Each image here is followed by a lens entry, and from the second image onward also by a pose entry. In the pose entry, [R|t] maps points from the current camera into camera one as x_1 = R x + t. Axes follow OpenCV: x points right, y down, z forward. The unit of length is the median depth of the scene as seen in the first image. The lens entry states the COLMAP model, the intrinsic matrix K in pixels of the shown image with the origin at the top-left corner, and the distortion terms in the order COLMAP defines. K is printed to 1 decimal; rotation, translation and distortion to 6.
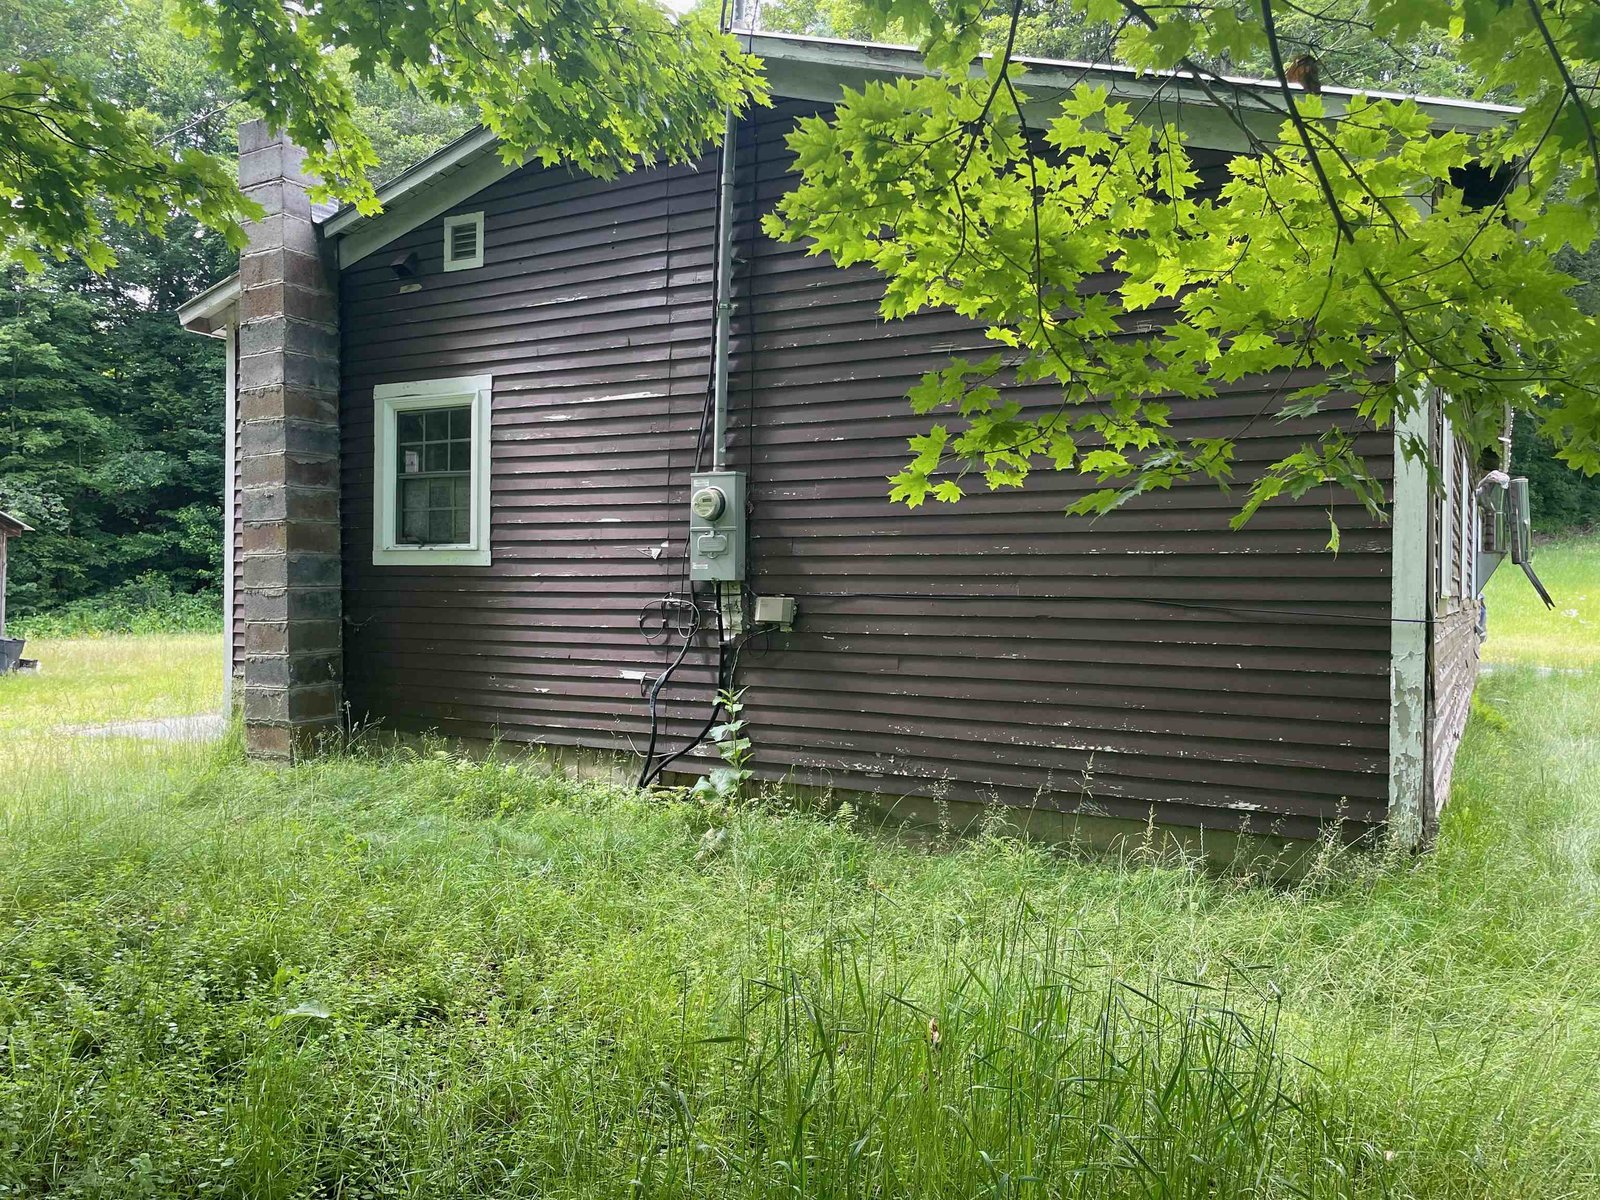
lens RADIAL K [[1200.5, 0, 797.2], [0, 1200.5, 596.3], [0, 0, 1]] dist [0.059708, -0.062266]
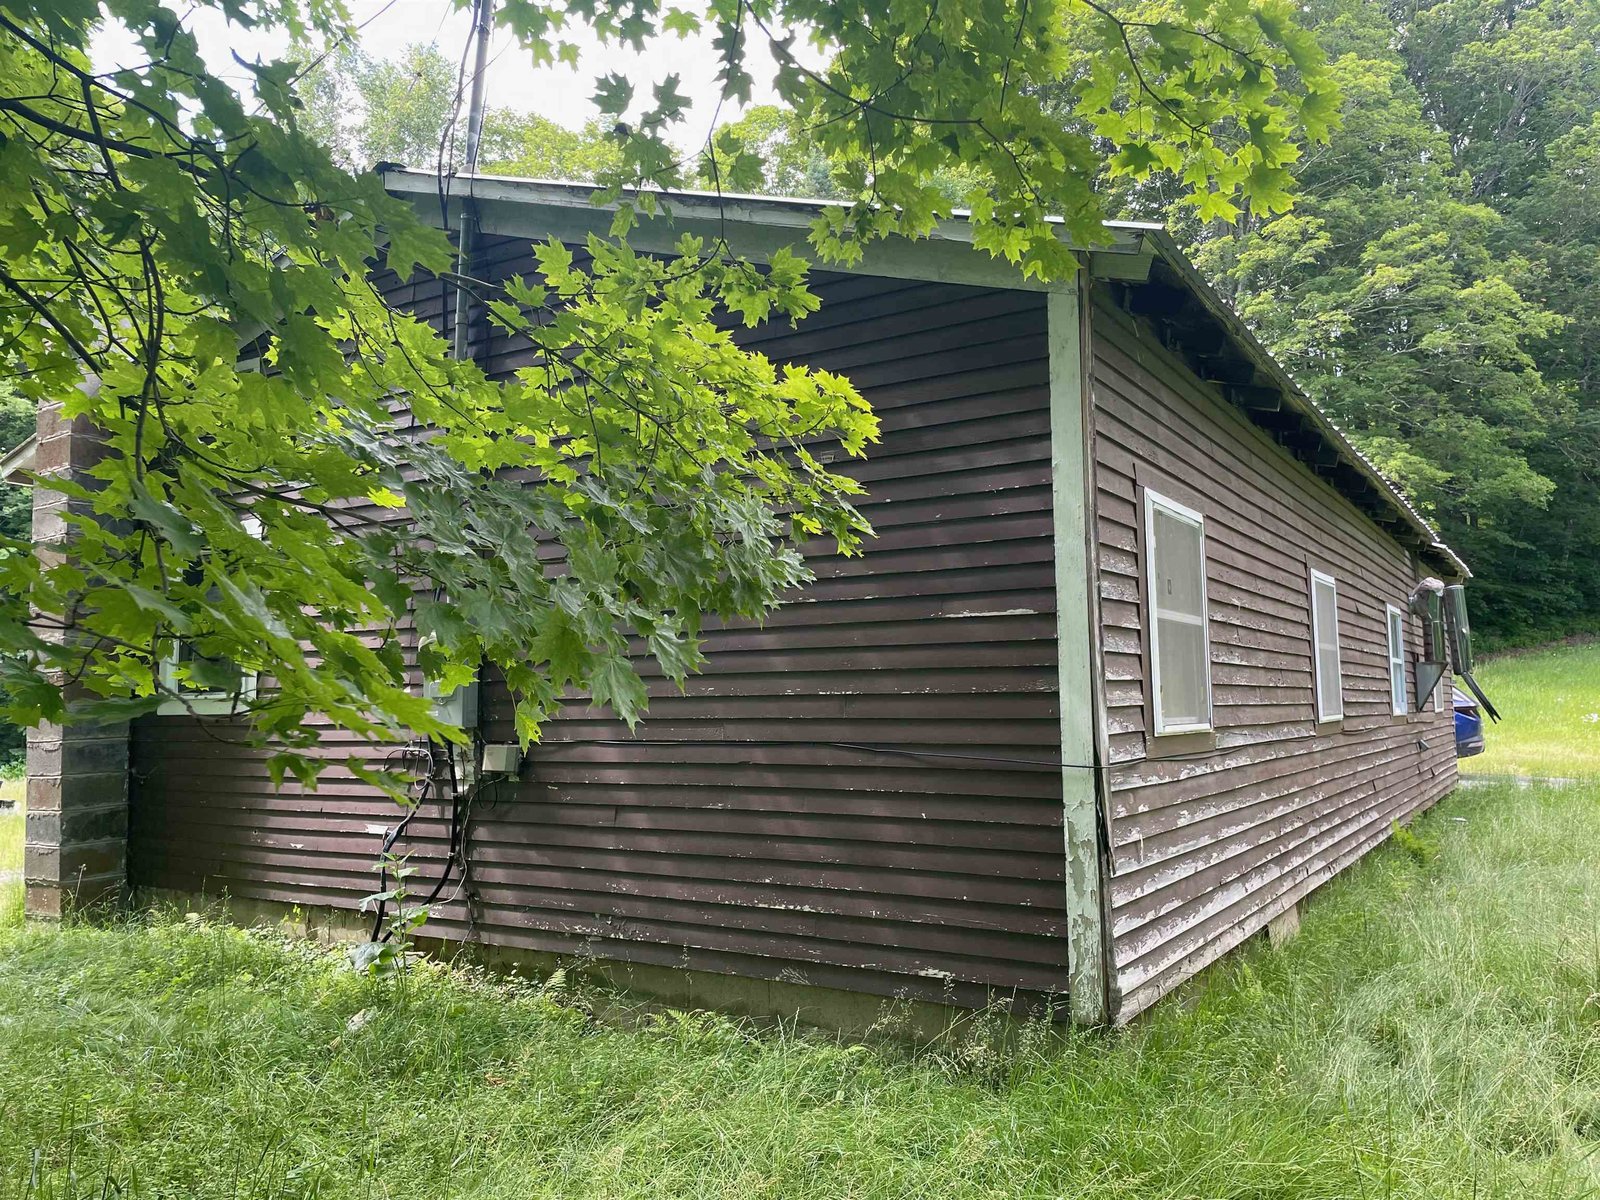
lens RADIAL K [[1200.5, 0, 798.5], [0, 1200.5, 589.4], [0, 0, 1]] dist [0.059708, -0.062266]
pose [[0.998572, -0.027729, -0.045664, 0.255816], [0.023006, 0.994631, -0.100898, -0.019349], [0.048217, 0.099703, 0.993848, 0.053684]]
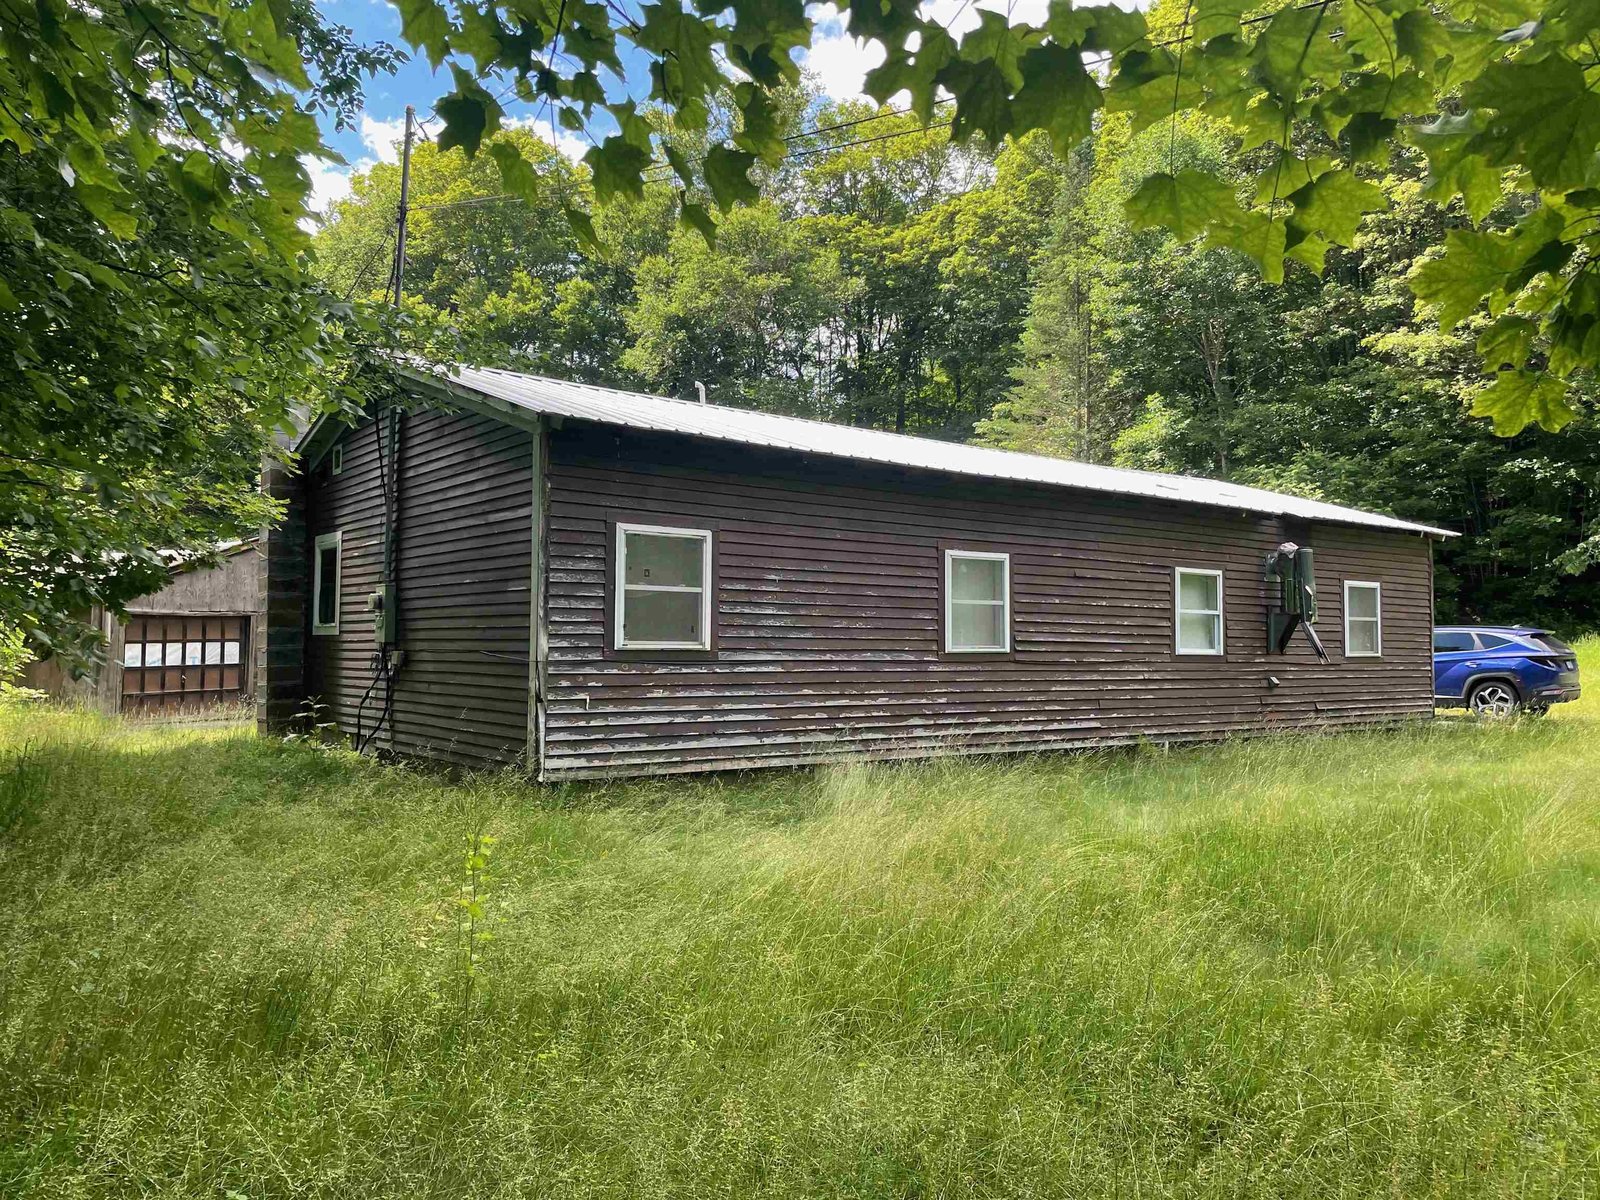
lens RADIAL K [[1200.5, 0, 811.3], [0, 1200.5, 590.1], [0, 0, 1]] dist [0.059708, -0.062266]
pose [[0.922534, -0.022056, -0.385284, 1.267071], [0.000135, 0.998384, -0.056831, 0.012824], [0.385915, 0.052376, 0.921046, -0.474432]]
